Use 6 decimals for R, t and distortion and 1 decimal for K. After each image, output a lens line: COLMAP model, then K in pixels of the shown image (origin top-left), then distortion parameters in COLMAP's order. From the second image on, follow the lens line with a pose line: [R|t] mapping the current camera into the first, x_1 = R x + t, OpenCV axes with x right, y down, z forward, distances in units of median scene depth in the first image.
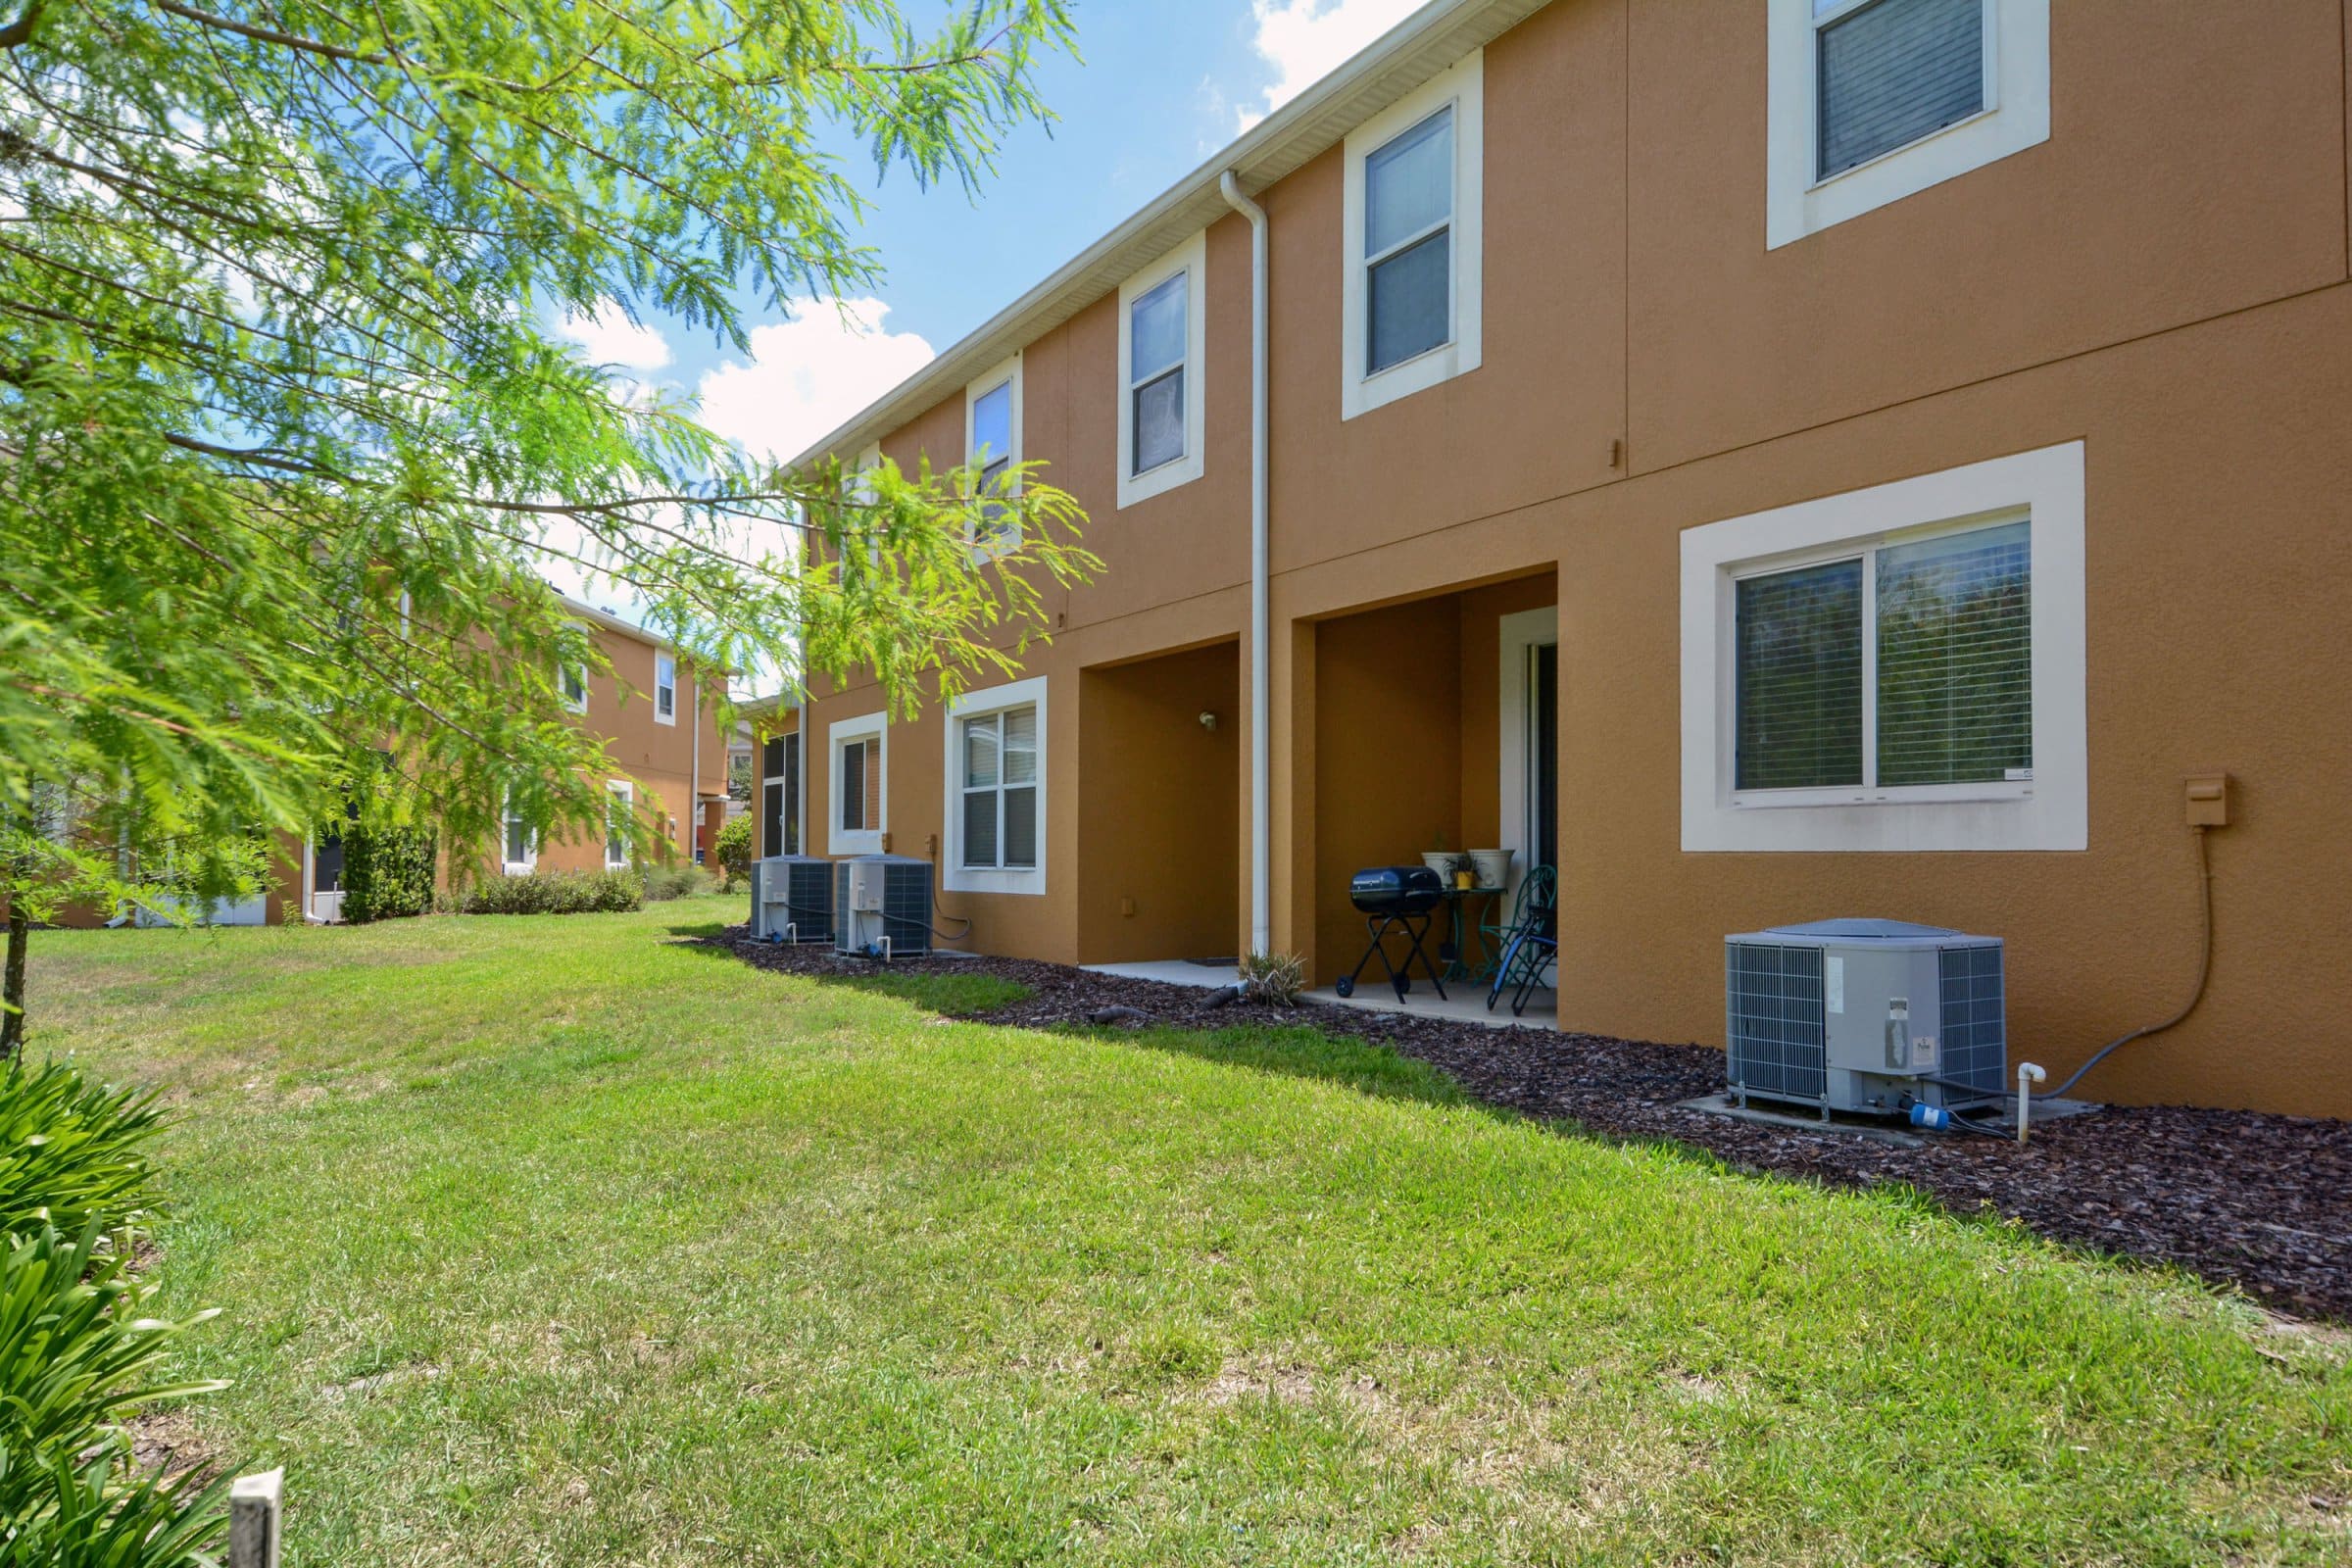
lens RADIAL K [[1444.9, 0, 1179.9], [0, 1444.9, 825.7], [0, 0, 1]] dist [0.001076, 0.000074]
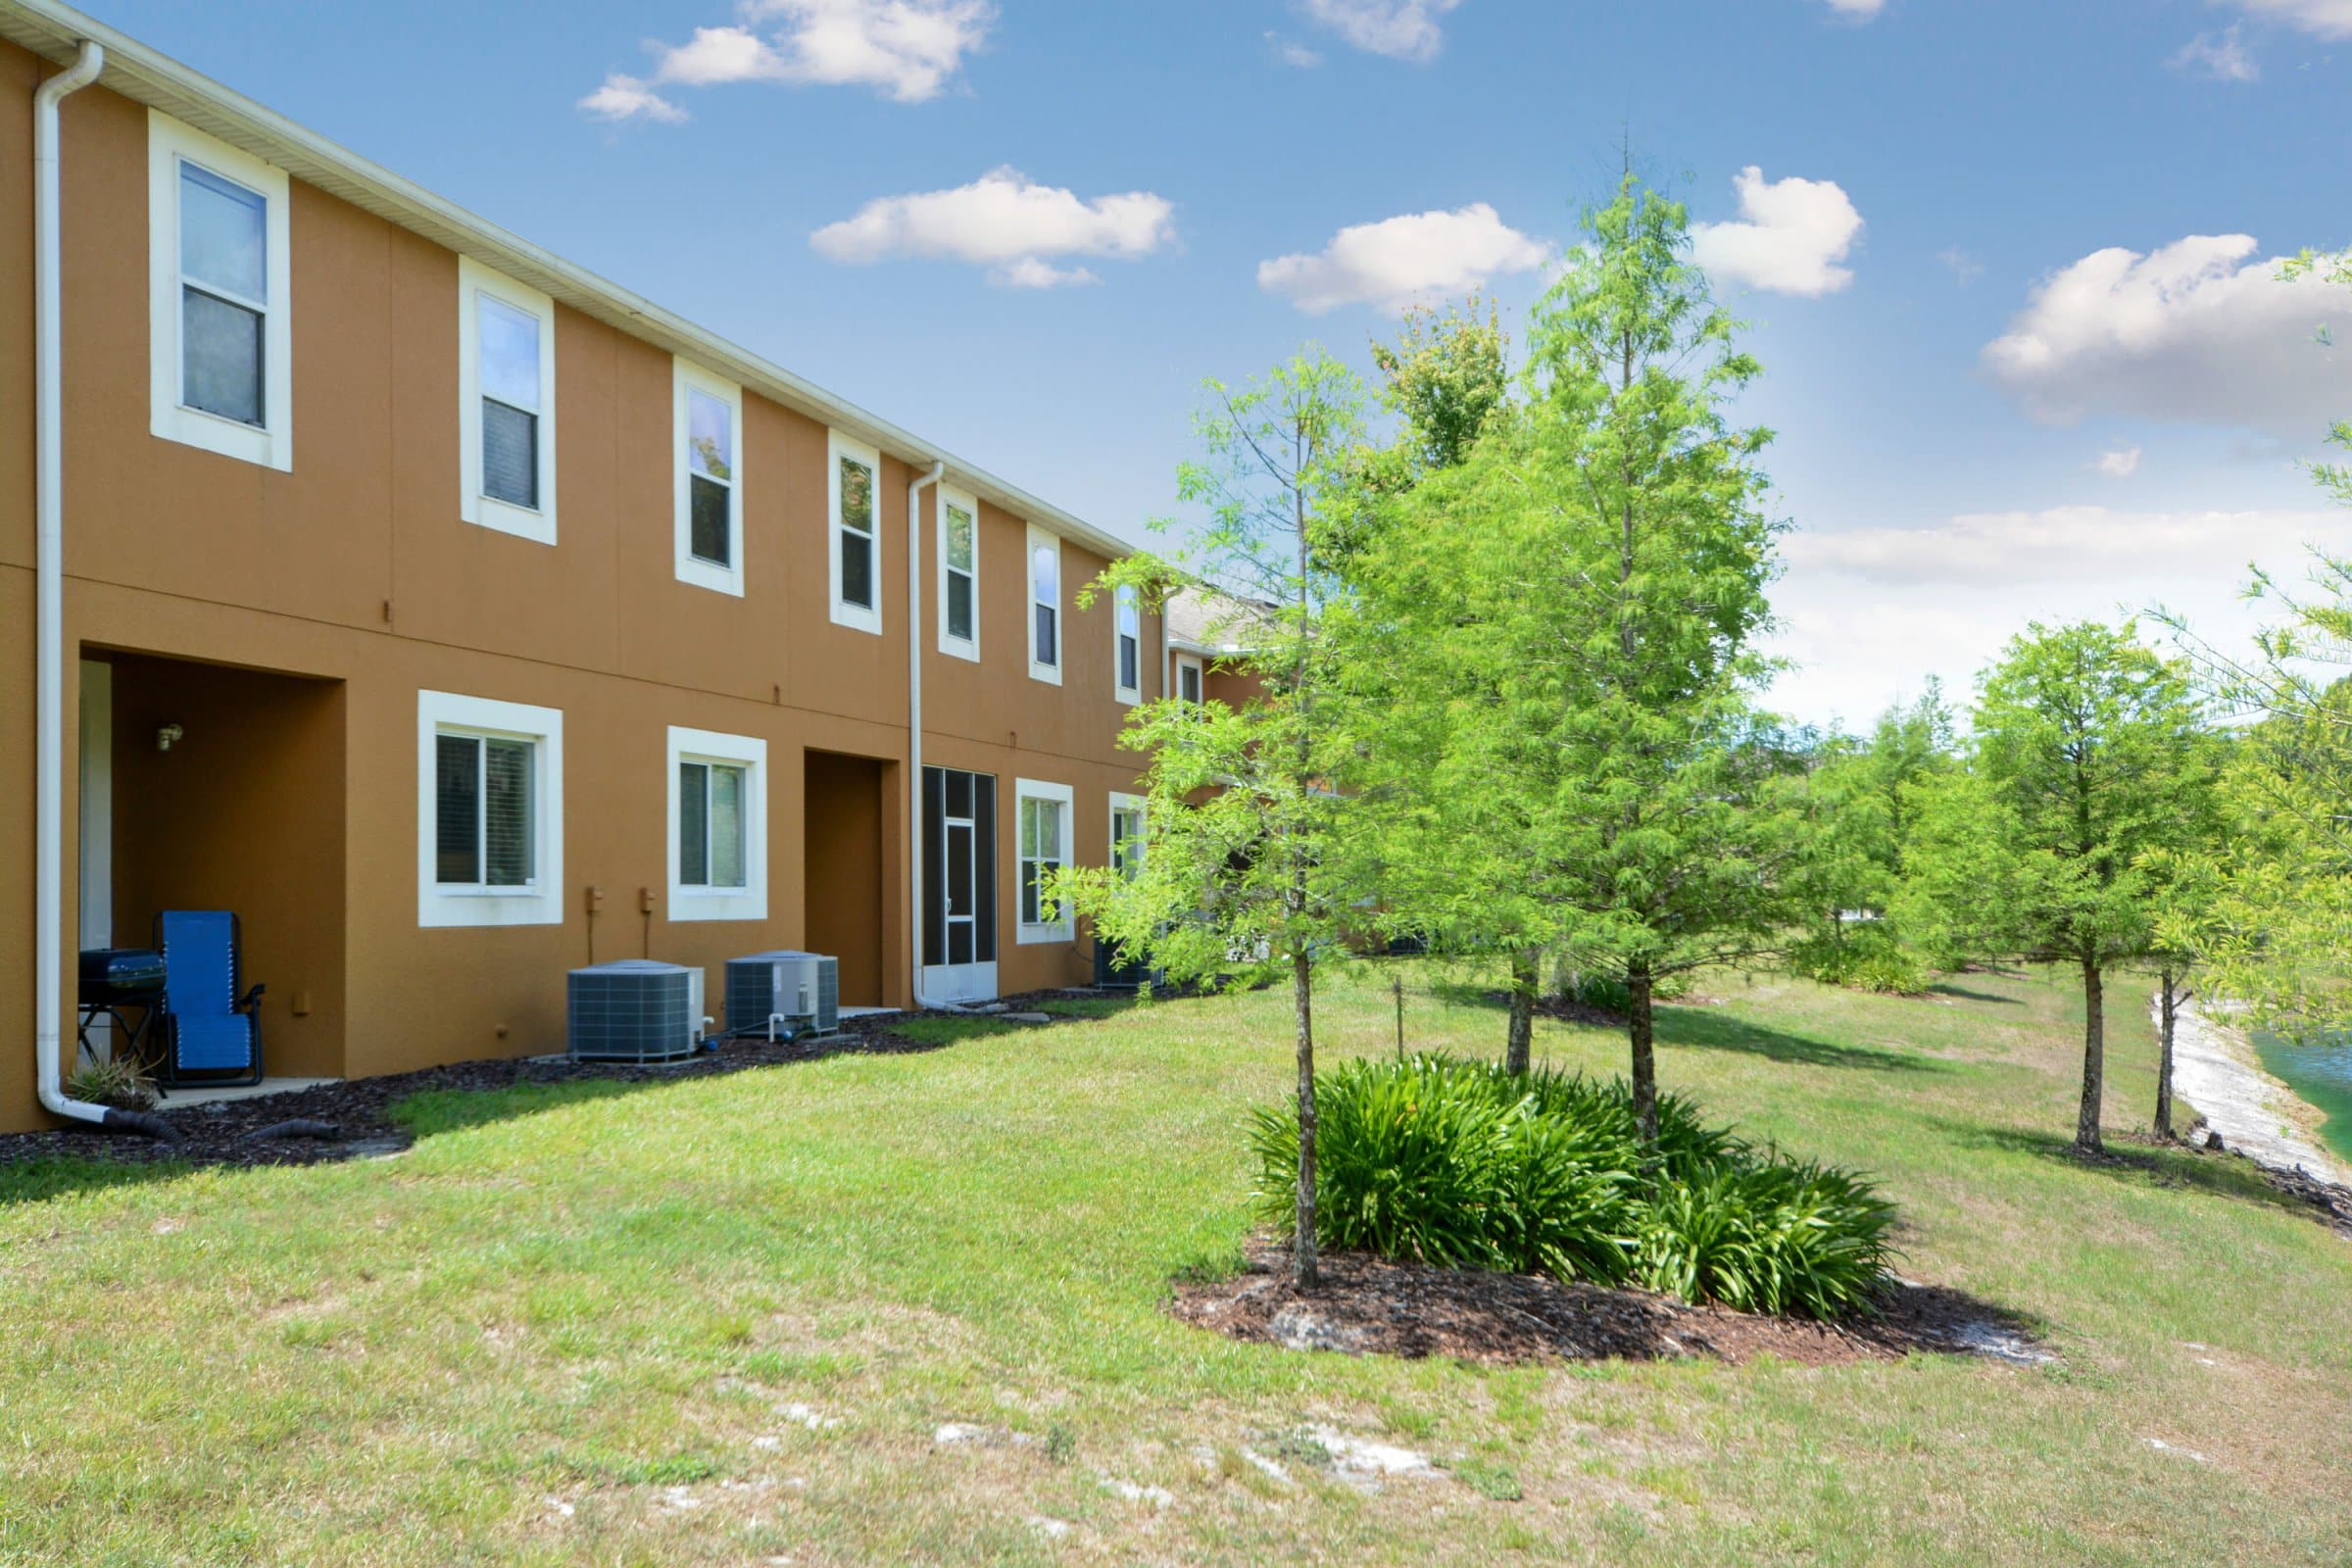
lens RADIAL K [[2467.0, 0, 1176.0], [0, 2467.0, 784.0], [0, 0, 1]] dist [0.000151, -0.000633]
pose [[-0.680753, 0.046832, 0.731015, -1.761173], [0.003589, 0.998155, -0.060604, 0.025796], [-0.732505, -0.038632, -0.679665, 1.985555]]
